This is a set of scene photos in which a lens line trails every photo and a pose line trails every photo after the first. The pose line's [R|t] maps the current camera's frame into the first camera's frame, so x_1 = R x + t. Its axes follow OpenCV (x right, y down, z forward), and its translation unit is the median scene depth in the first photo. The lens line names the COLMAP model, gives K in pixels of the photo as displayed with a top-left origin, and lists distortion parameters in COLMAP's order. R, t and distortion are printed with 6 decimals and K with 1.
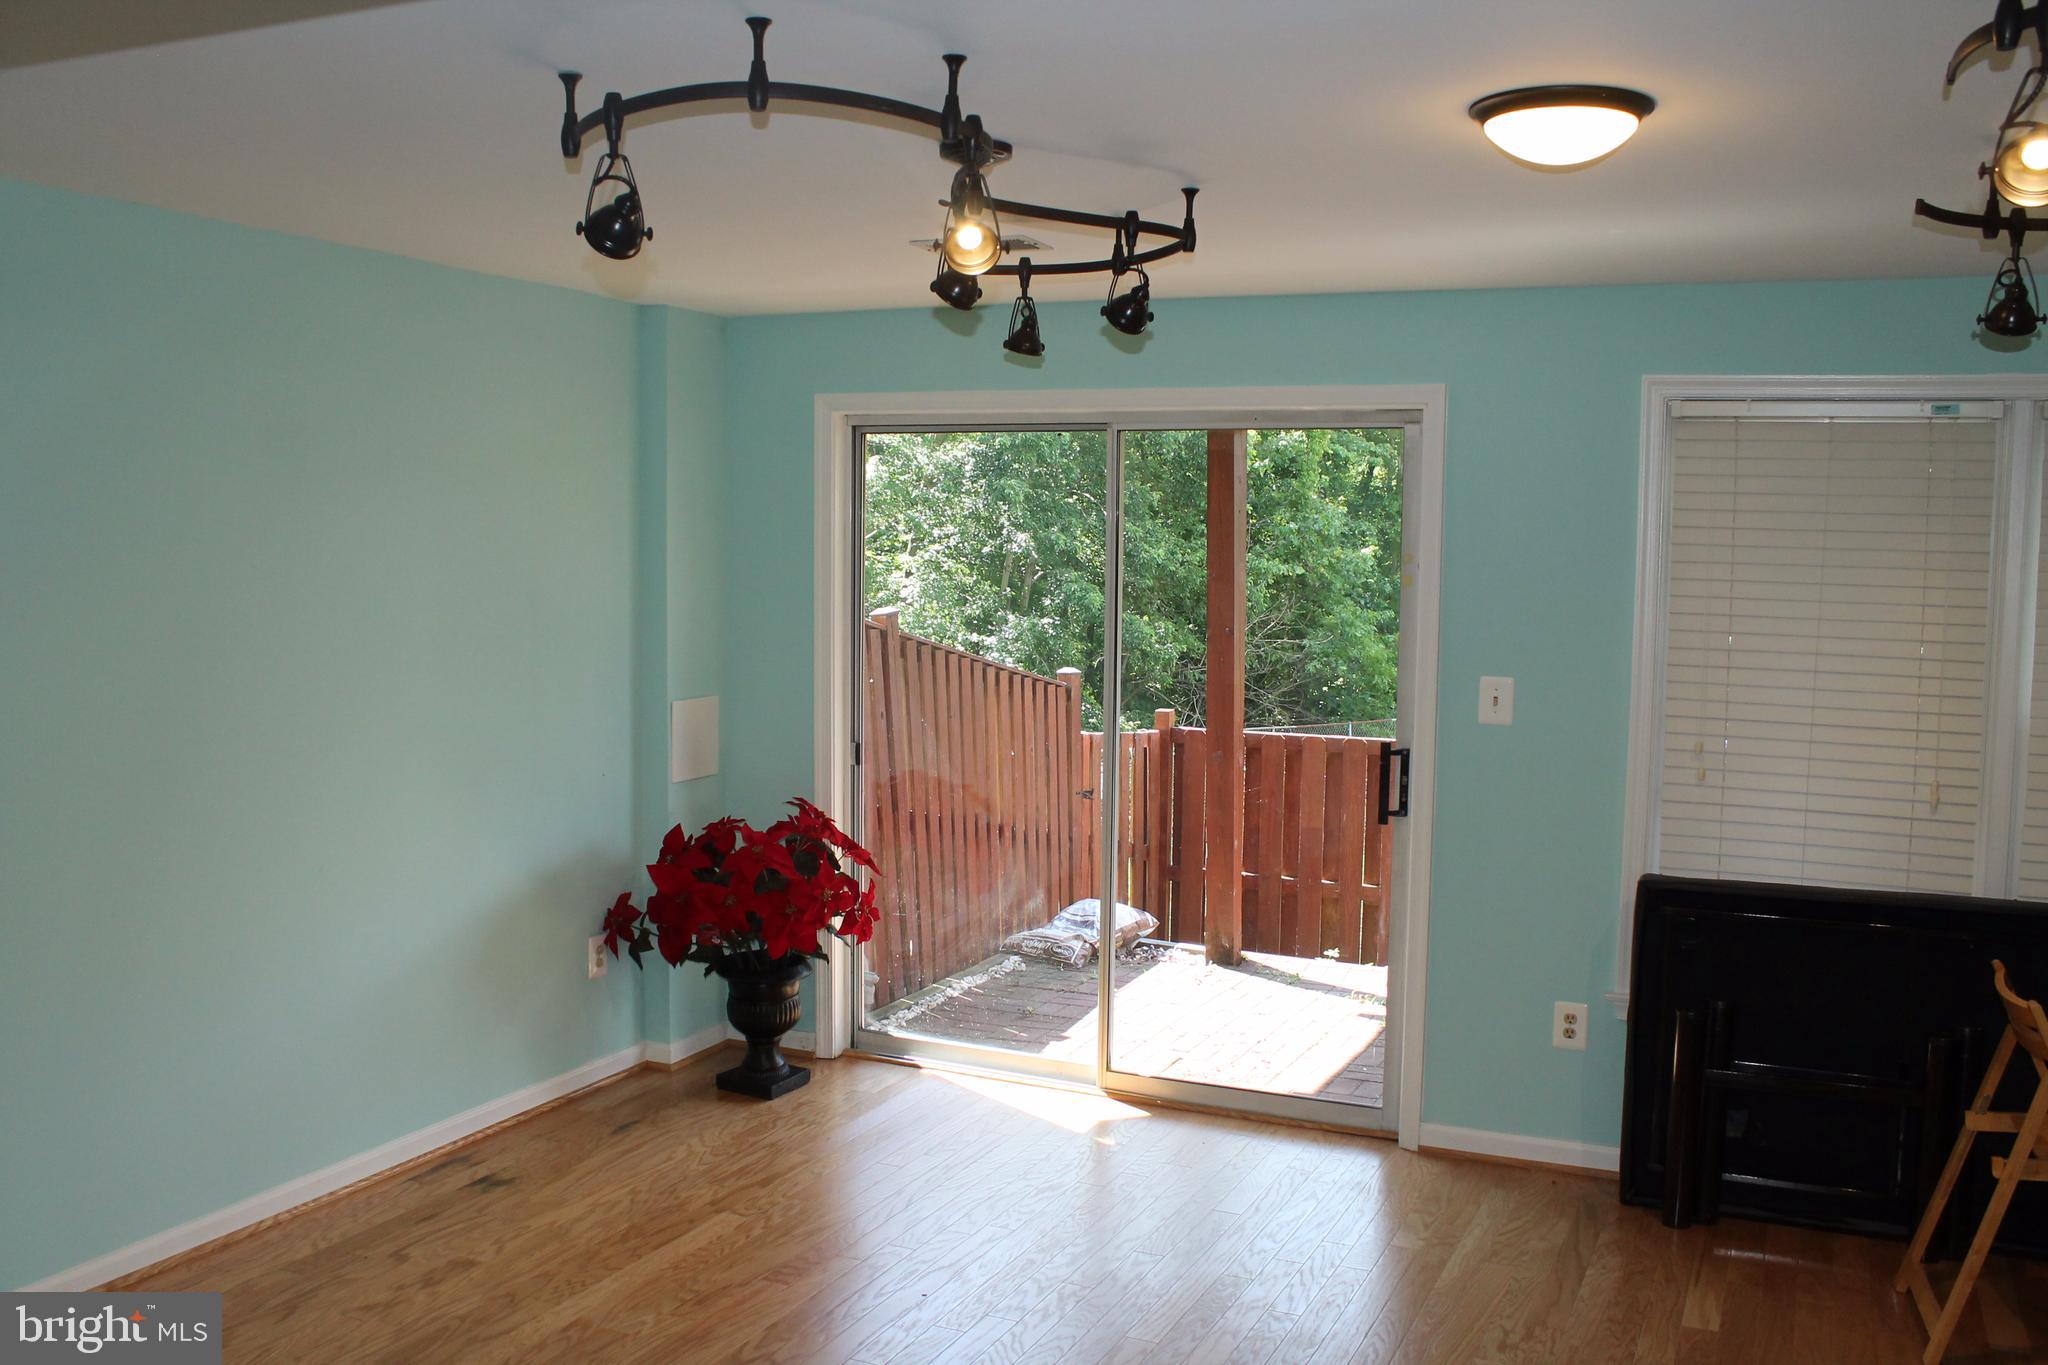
lens RADIAL K [[1755.1, 0, 1024.0], [0, 1755.1, 682.5], [0, 0, 1]] dist [-0.162700, 0.156186]
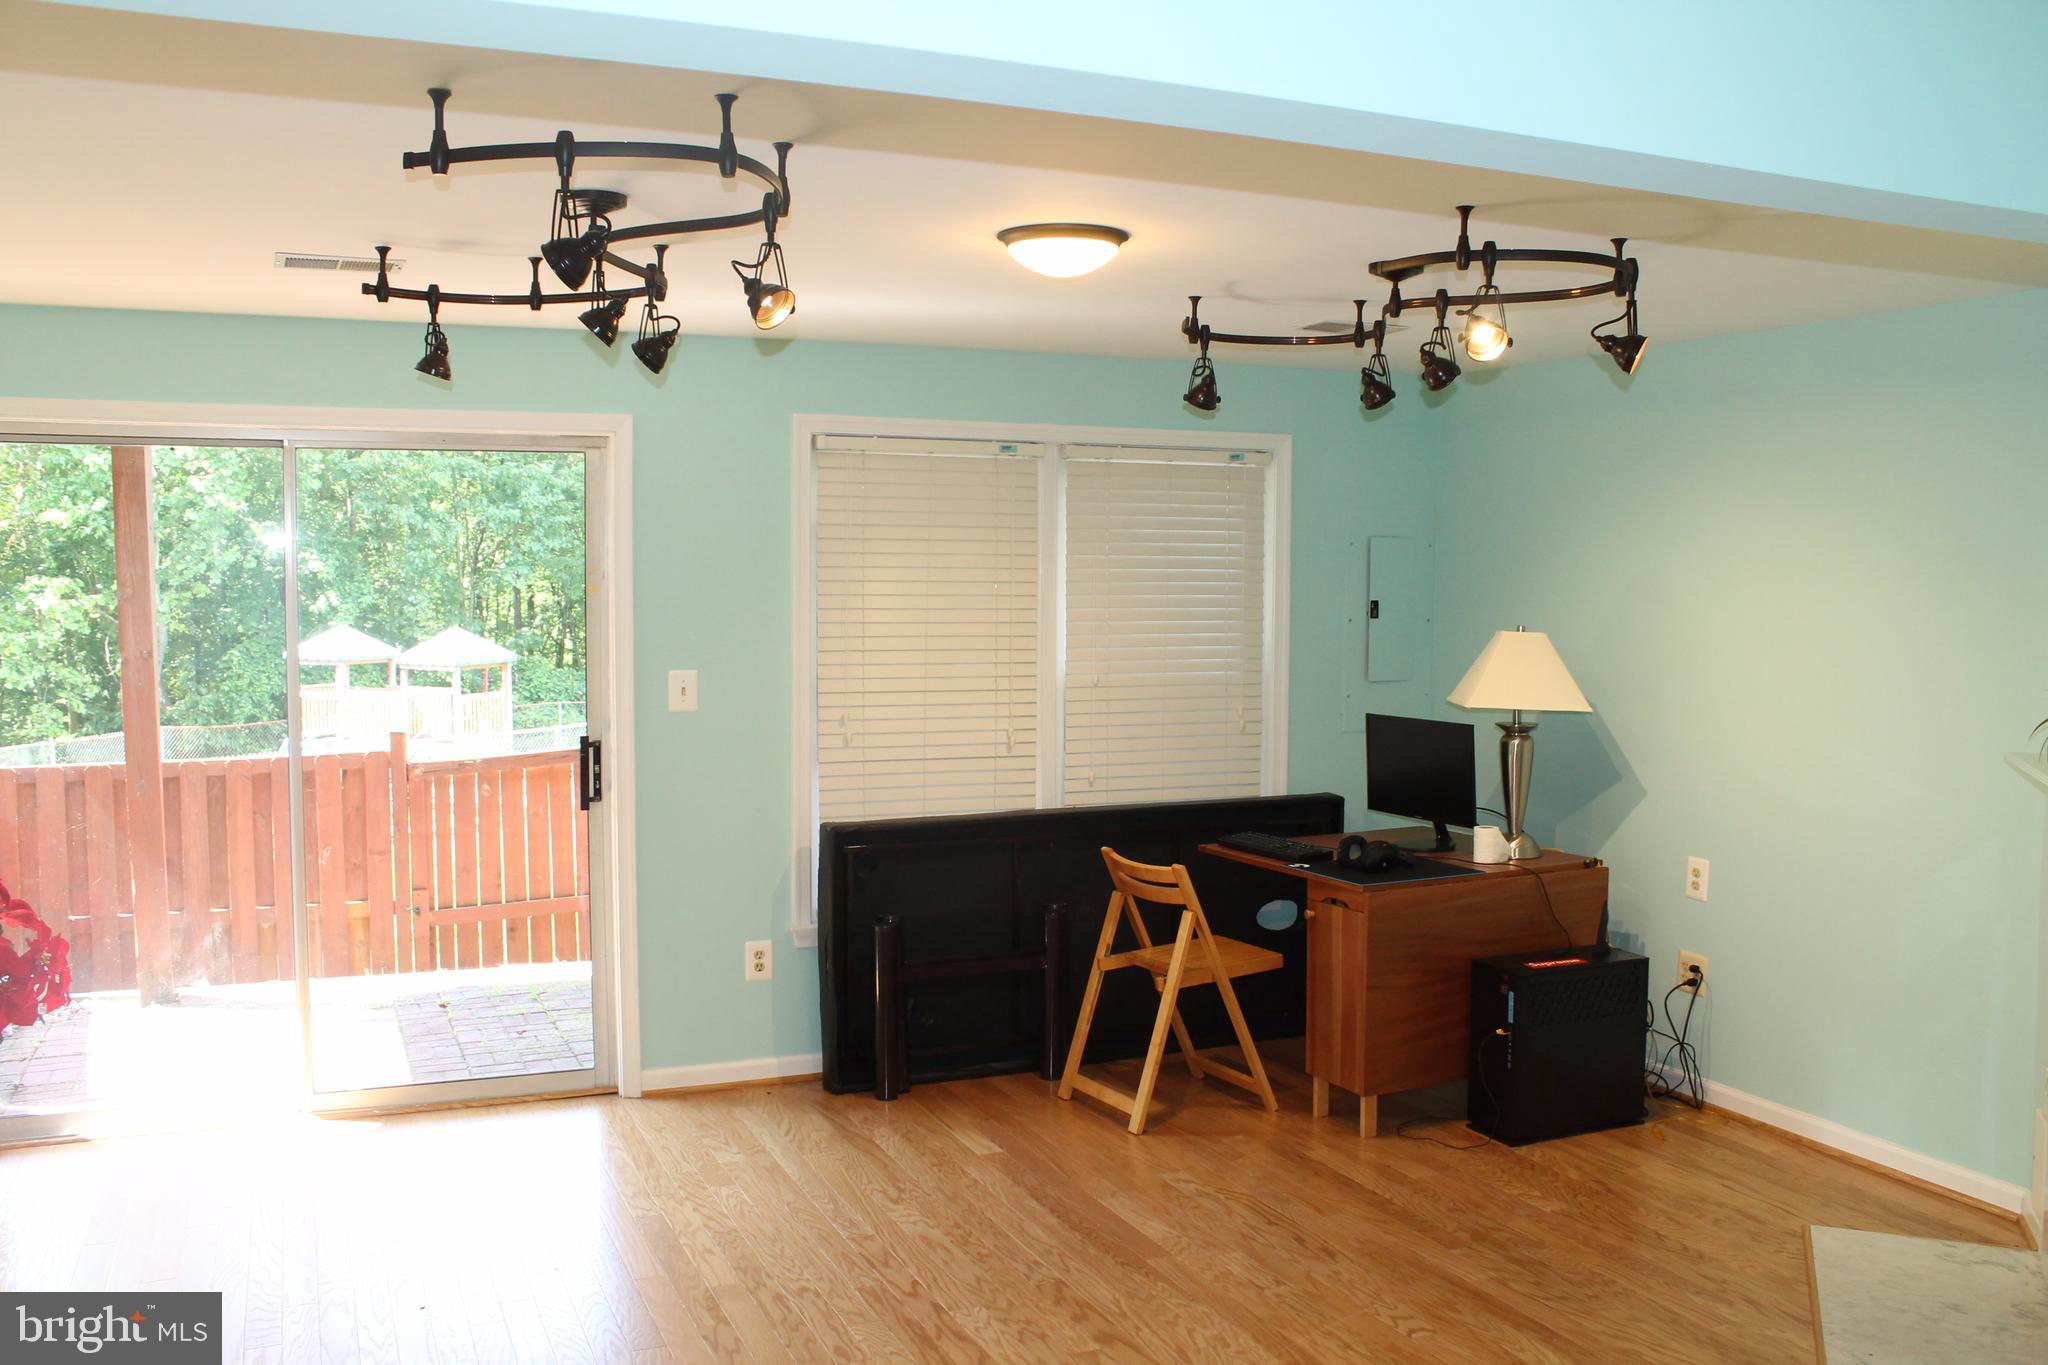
lens RADIAL K [[1730.5, 0, 1026.7], [0, 1730.5, 688.0], [0, 0, 1]] dist [-0.151853, 0.125070]
pose [[0.688721, -0.063430, 0.722247, -0.406186], [0.064347, 0.997582, 0.026252, -0.006904], [-0.722166, 0.028394, 0.691137, 0.046517]]
